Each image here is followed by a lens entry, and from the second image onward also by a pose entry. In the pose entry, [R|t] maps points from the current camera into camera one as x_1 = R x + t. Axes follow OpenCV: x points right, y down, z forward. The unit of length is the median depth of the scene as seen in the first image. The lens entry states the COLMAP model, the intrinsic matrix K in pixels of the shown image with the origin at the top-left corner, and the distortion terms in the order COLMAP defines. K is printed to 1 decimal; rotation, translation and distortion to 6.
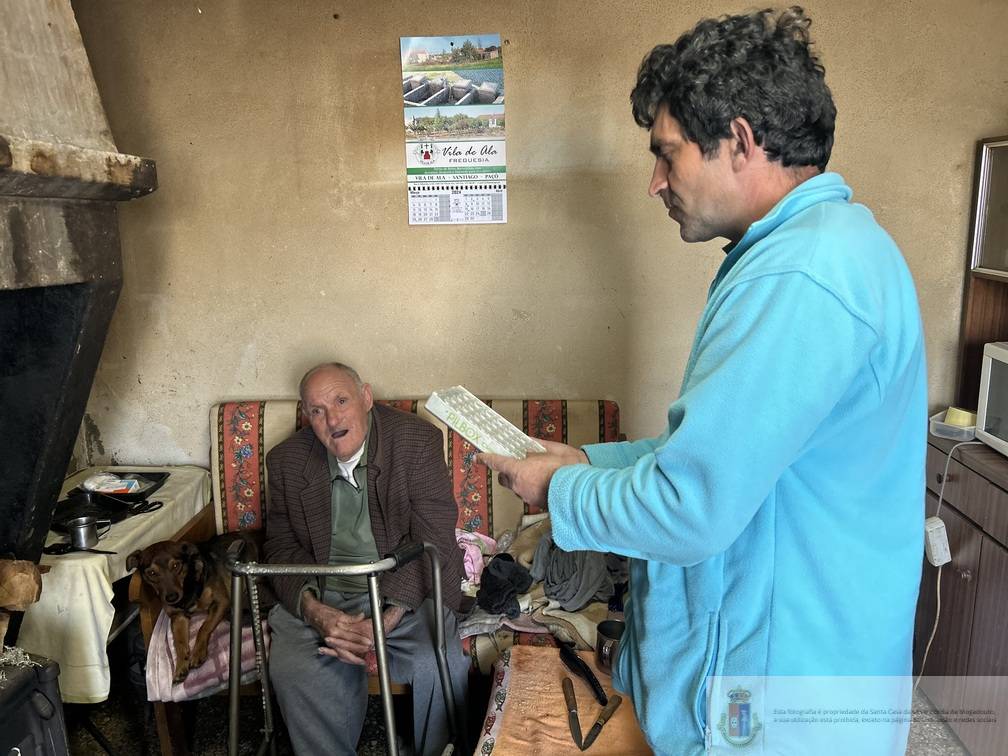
lens RADIAL K [[750.3, 0, 507.4], [0, 750.3, 380.9], [0, 0, 1]] dist [0.054332, -0.056731]
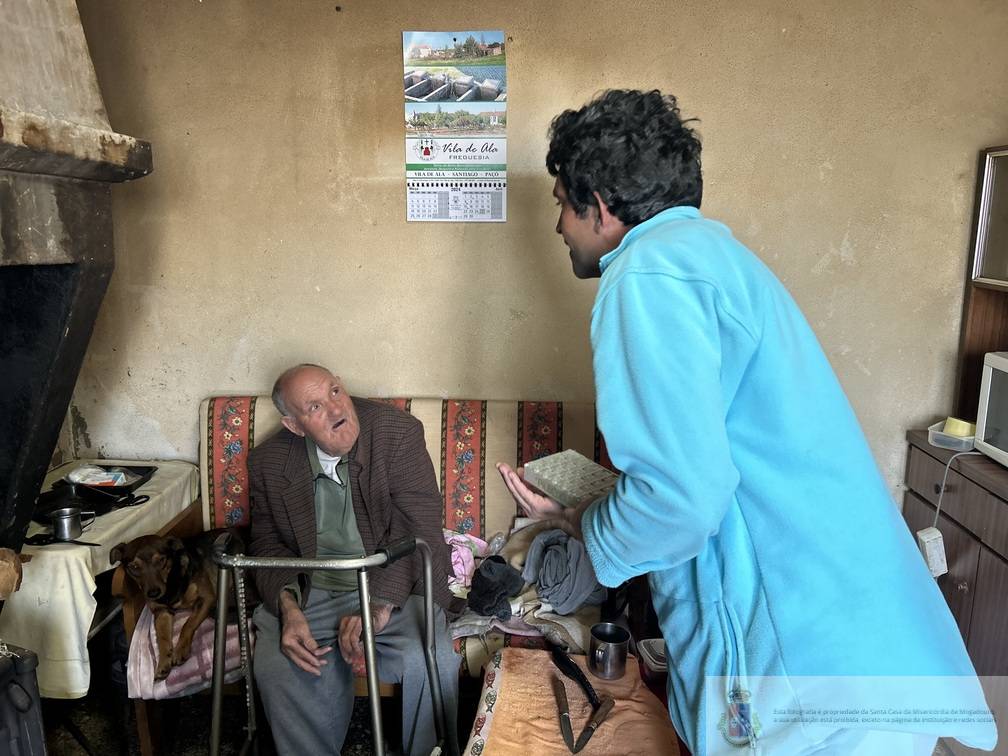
lens RADIAL K [[750.0, 0, 505.6], [0, 750.0, 385.0], [0, 0, 1]] dist [0.054860, -0.058096]
pose [[0.999711, 0.022558, 0.008348, -0.005333], [-0.022472, 0.999696, -0.010160, 0.016582], [-0.008575, 0.009970, 0.999914, 0.014332]]
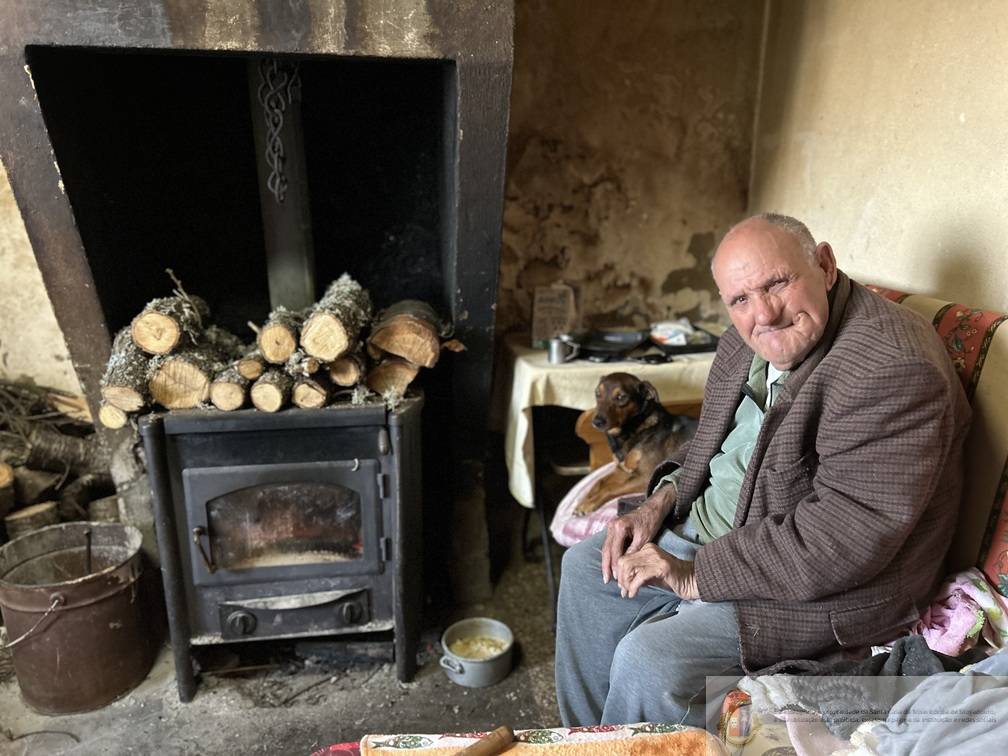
lens RADIAL K [[752.5, 0, 504.3], [0, 752.5, 388.7], [0, 0, 1]] dist [0.056807, -0.061248]
pose [[0.198391, 0.282766, -0.938448, 0.363748], [-0.202231, 0.948686, 0.243099, 0.016791], [0.959033, 0.141554, 0.245394, 0.613196]]
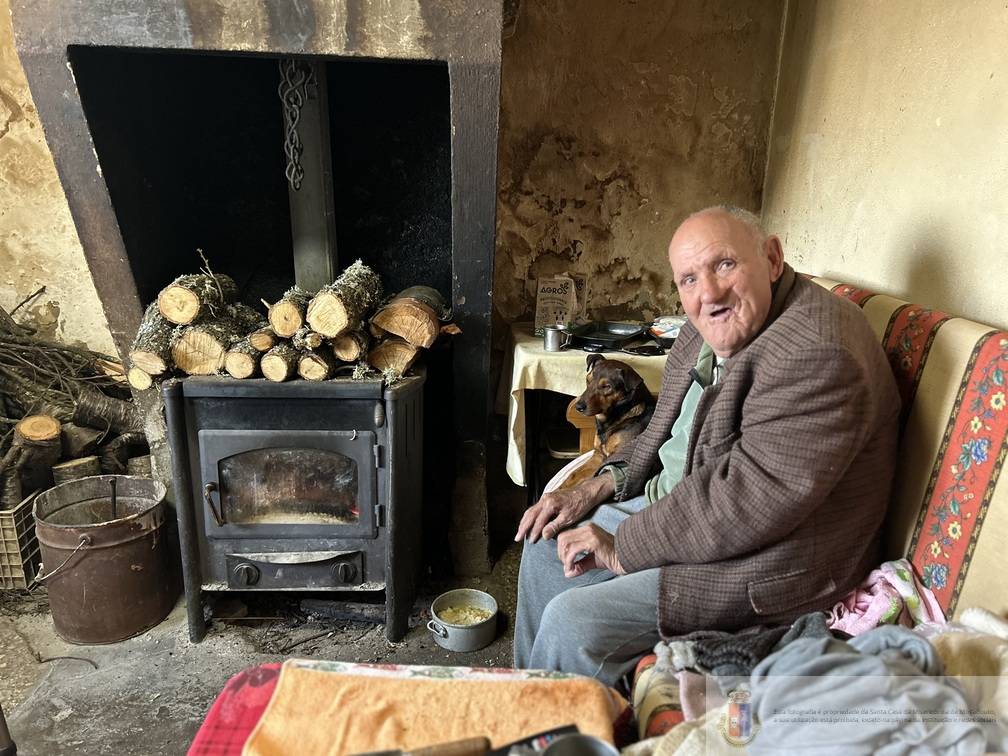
lens RADIAL K [[750.0, 0, 505.6], [0, 750.0, 385.0], [0, 0, 1]] dist [0.054860, -0.058096]
pose [[0.093953, 0.289395, -0.952588, 0.426981], [-0.223844, 0.938462, 0.263026, -0.000025], [0.970086, 0.188519, 0.152950, 0.700676]]
